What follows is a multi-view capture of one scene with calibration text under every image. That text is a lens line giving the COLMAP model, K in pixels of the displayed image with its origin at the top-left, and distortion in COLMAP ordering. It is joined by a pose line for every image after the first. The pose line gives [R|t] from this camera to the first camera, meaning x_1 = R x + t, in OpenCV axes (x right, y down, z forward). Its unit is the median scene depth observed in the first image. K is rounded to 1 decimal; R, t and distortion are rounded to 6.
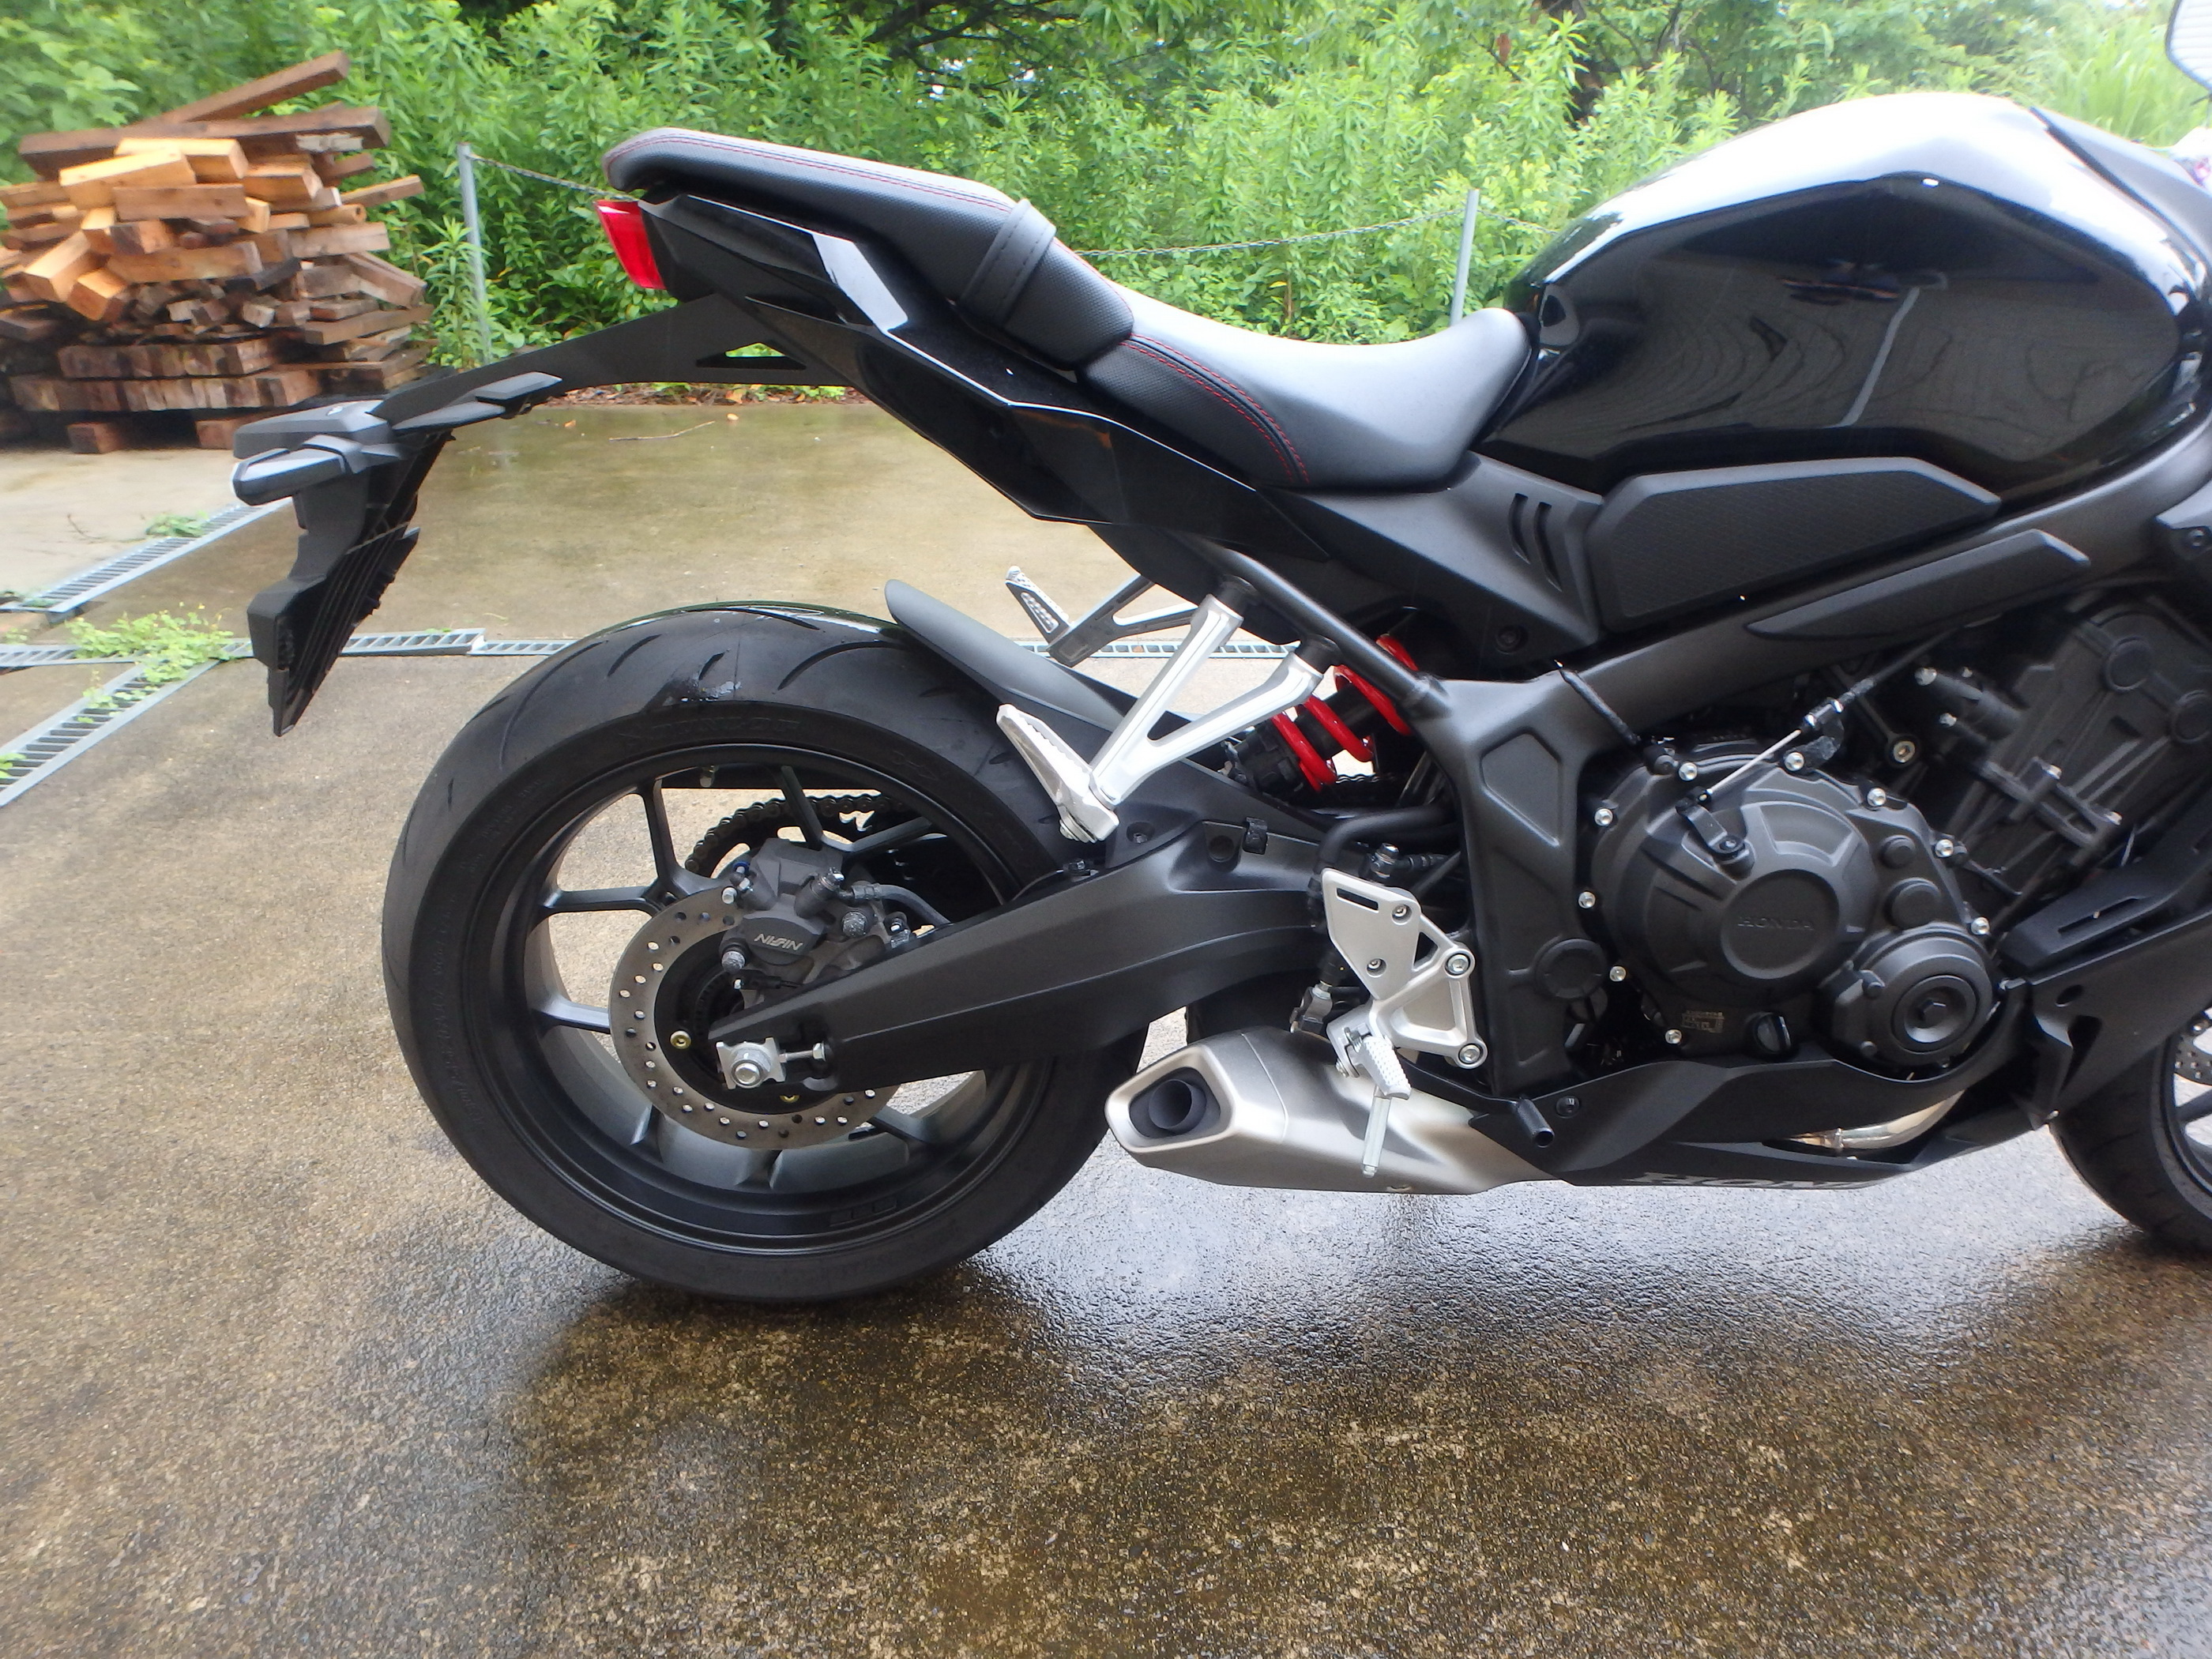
lens RADIAL K [[1375.5, 0, 1099.3], [0, 1375.5, 854.7], [0, 0, 1]] dist [-0.054839, 0.016406]
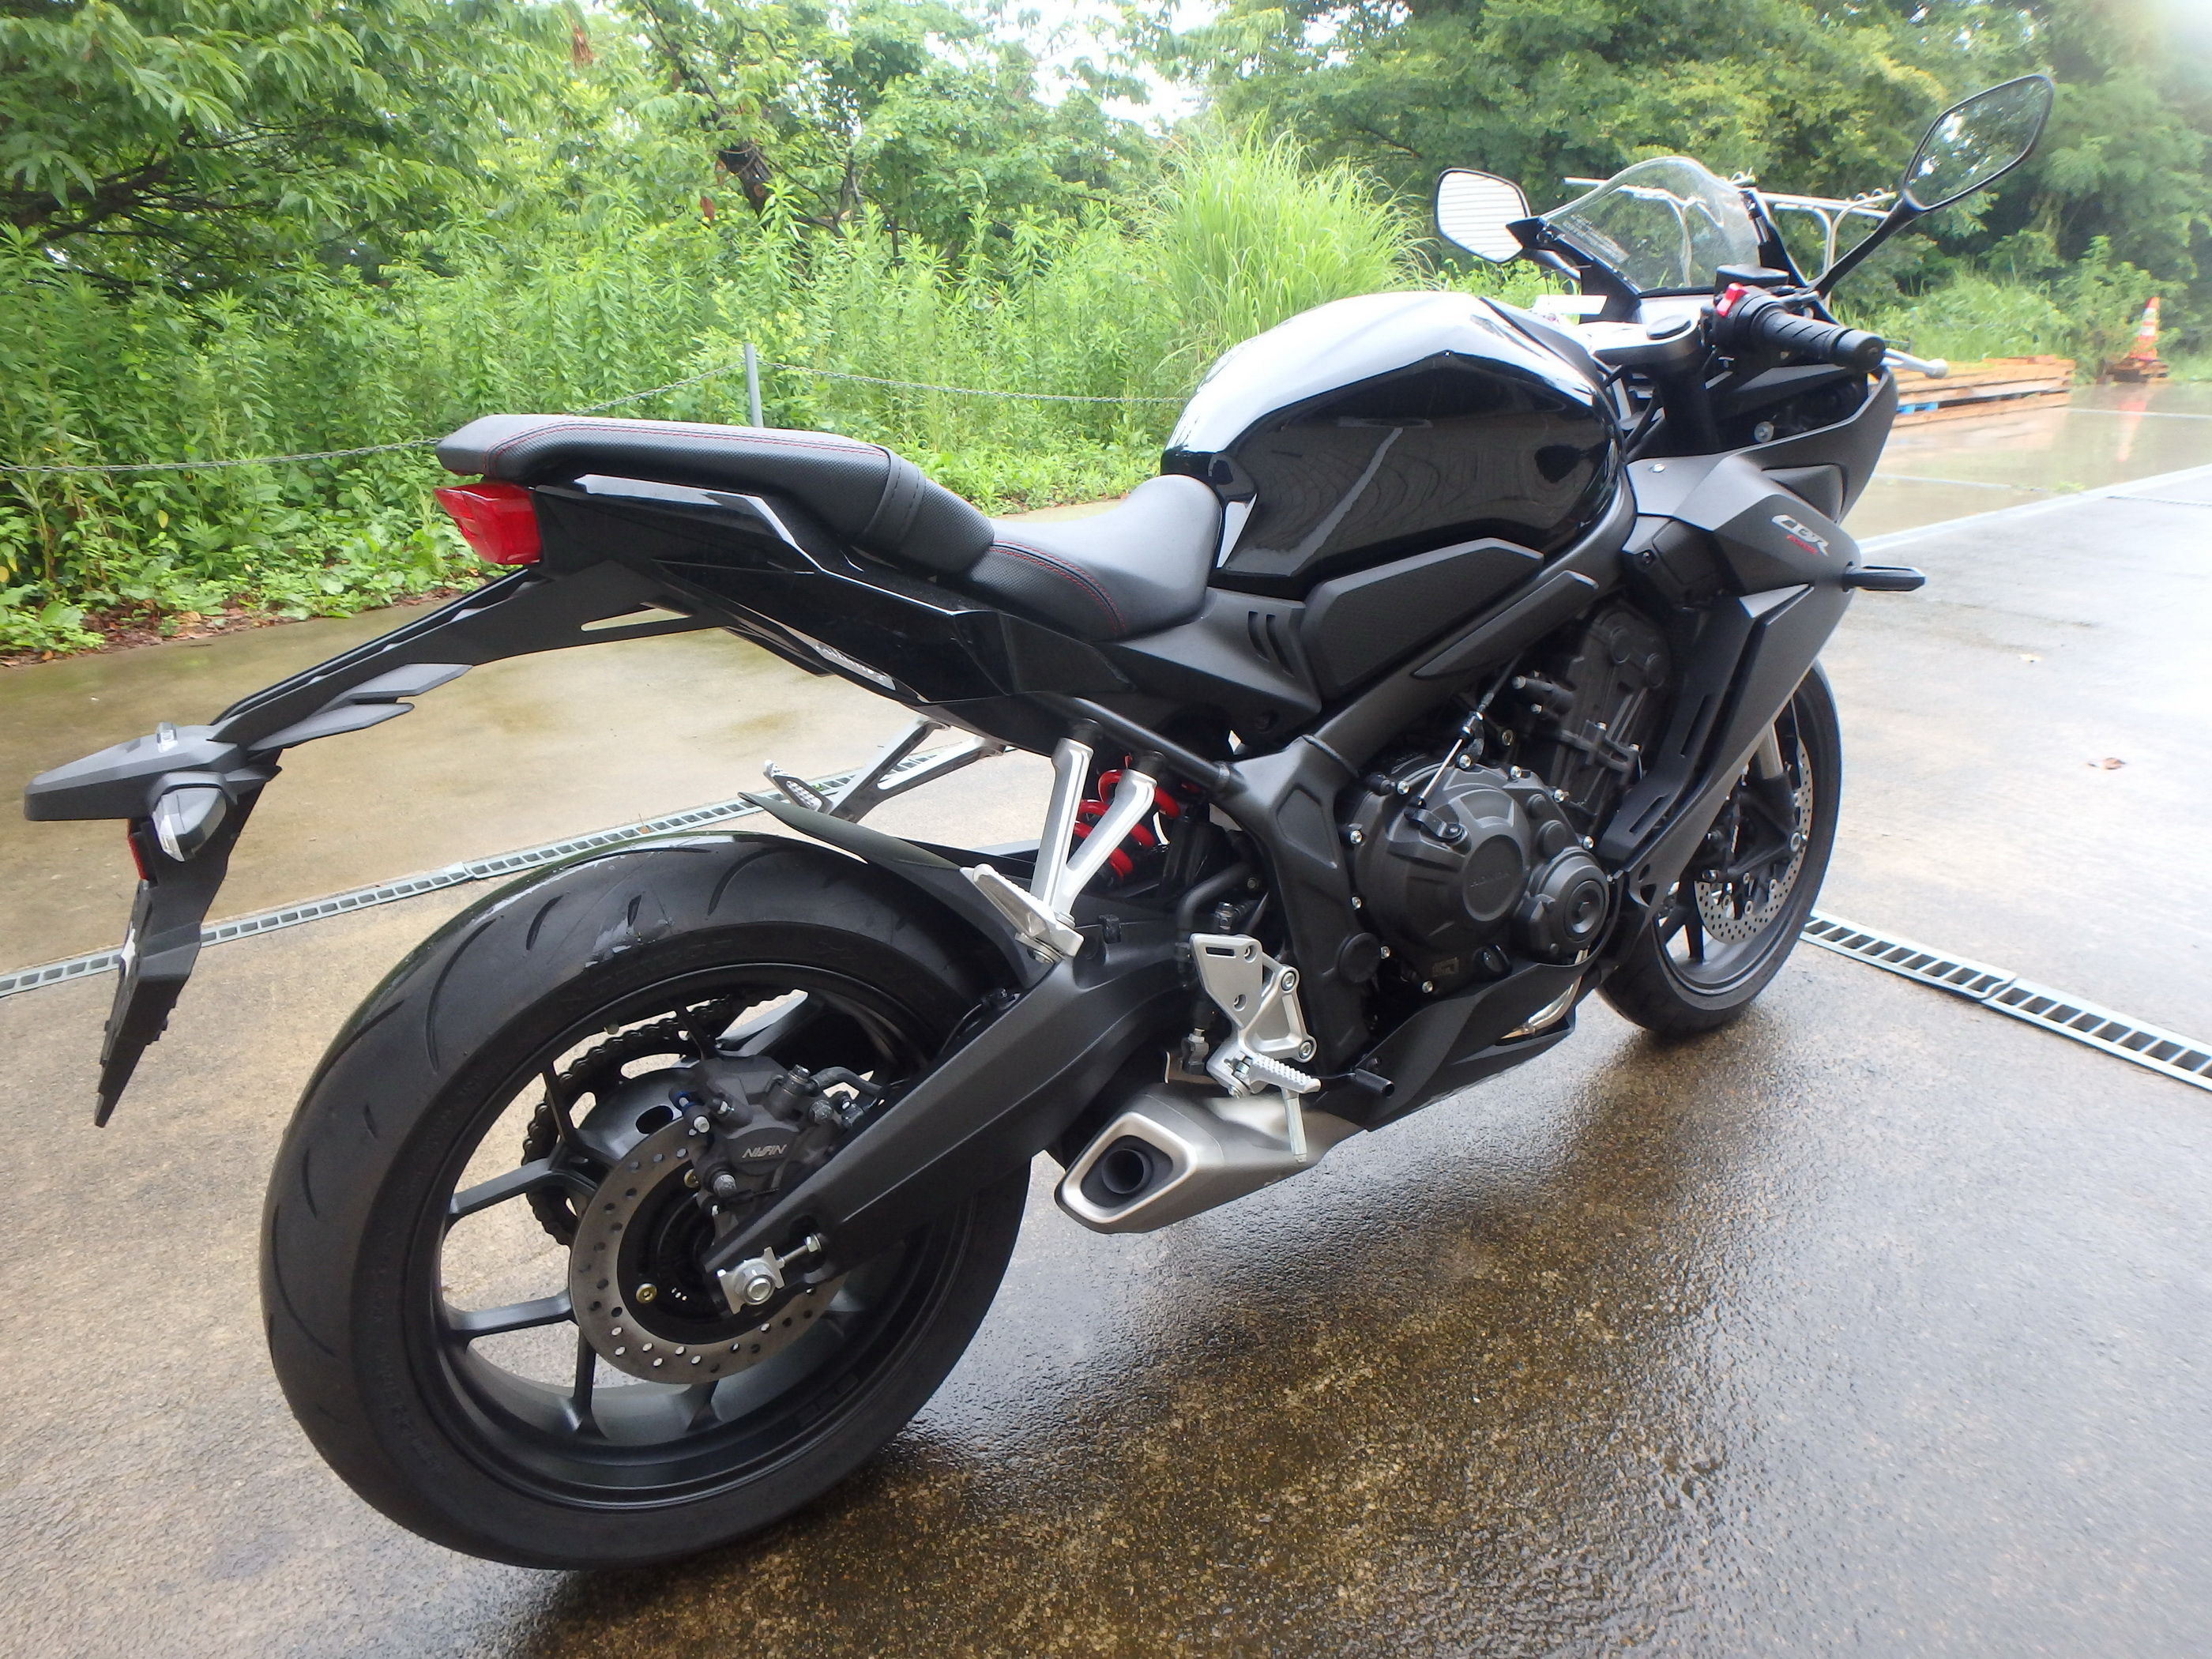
lens RADIAL K [[1376.9, 0, 1124.5], [0, 1376.9, 841.5], [0, 0, 1]] dist [-0.059229, 0.016269]
pose [[0.852803, -0.248452, 0.459346, -0.393884], [0.292096, 0.956057, -0.025181, -0.050763], [-0.432905, 0.155647, 0.887900, -0.064441]]
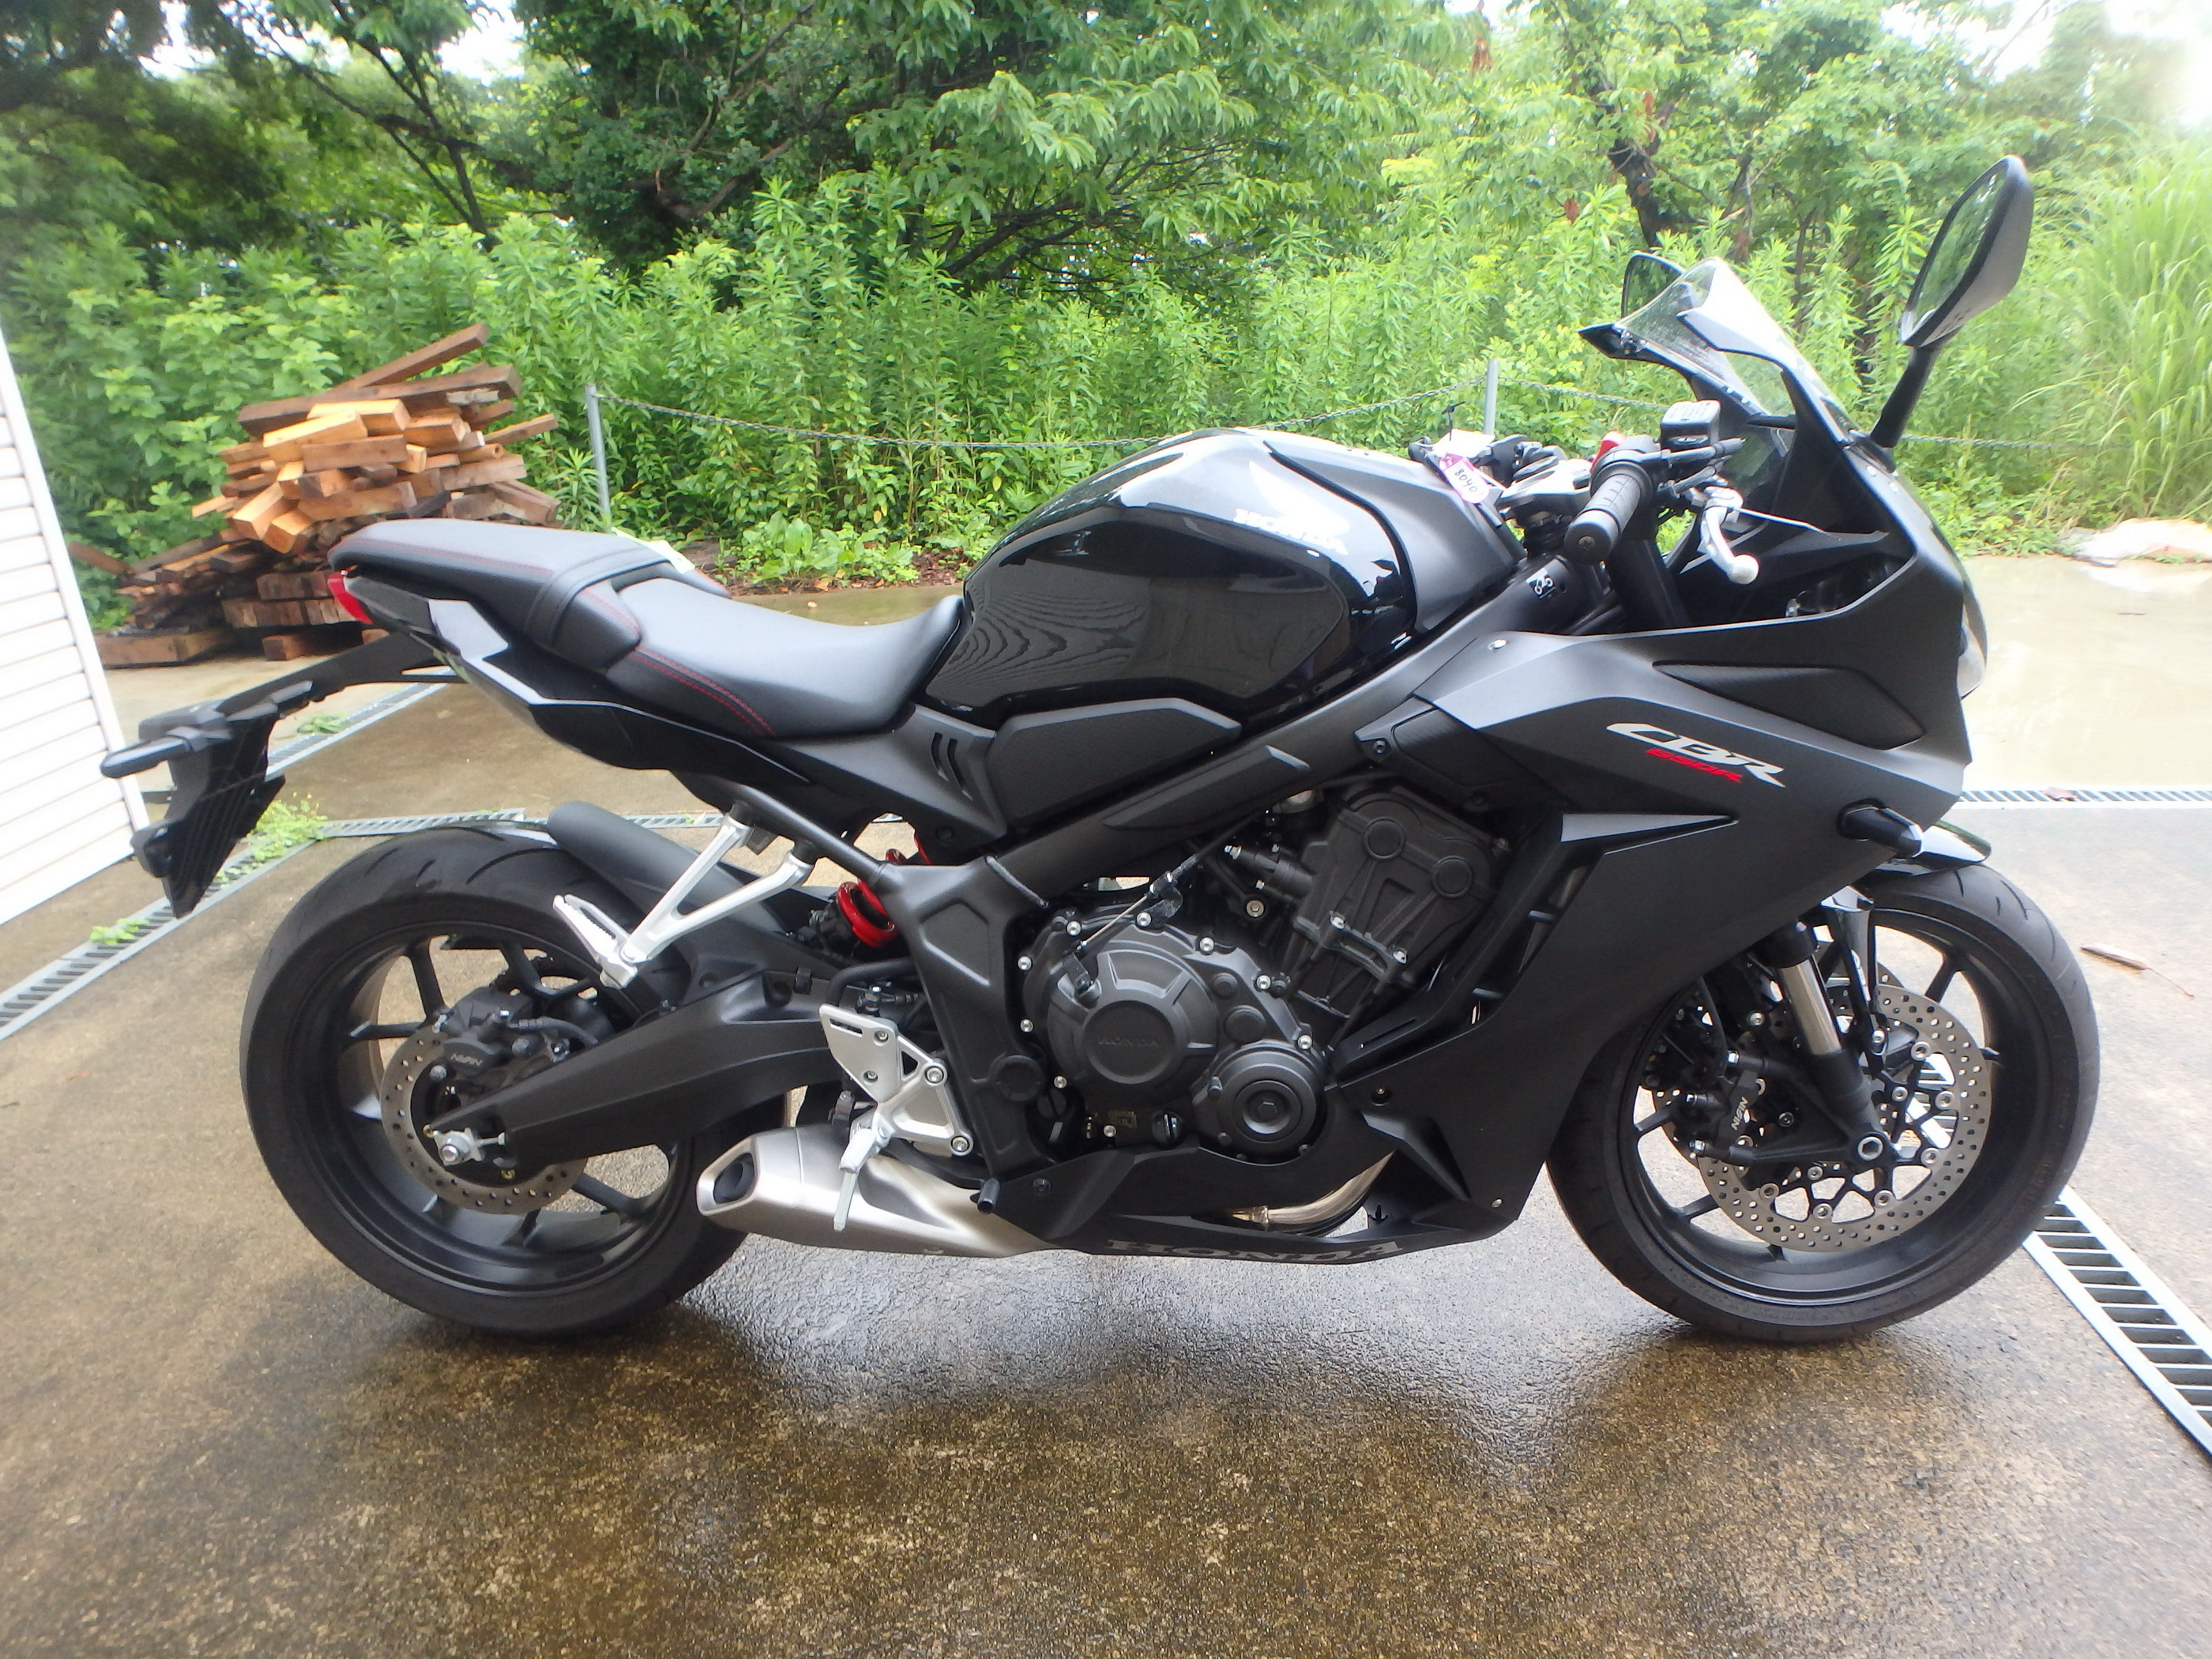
lens RADIAL K [[1356.8, 0, 1077.0], [0, 1356.8, 847.7], [0, 0, 1]] dist [-0.052440, 0.006321]
pose [[0.990681, -0.026258, -0.133644, 0.557639], [0.011900, 0.994175, -0.107114, 0.003057], [0.135678, 0.104526, 0.985224, -0.295353]]
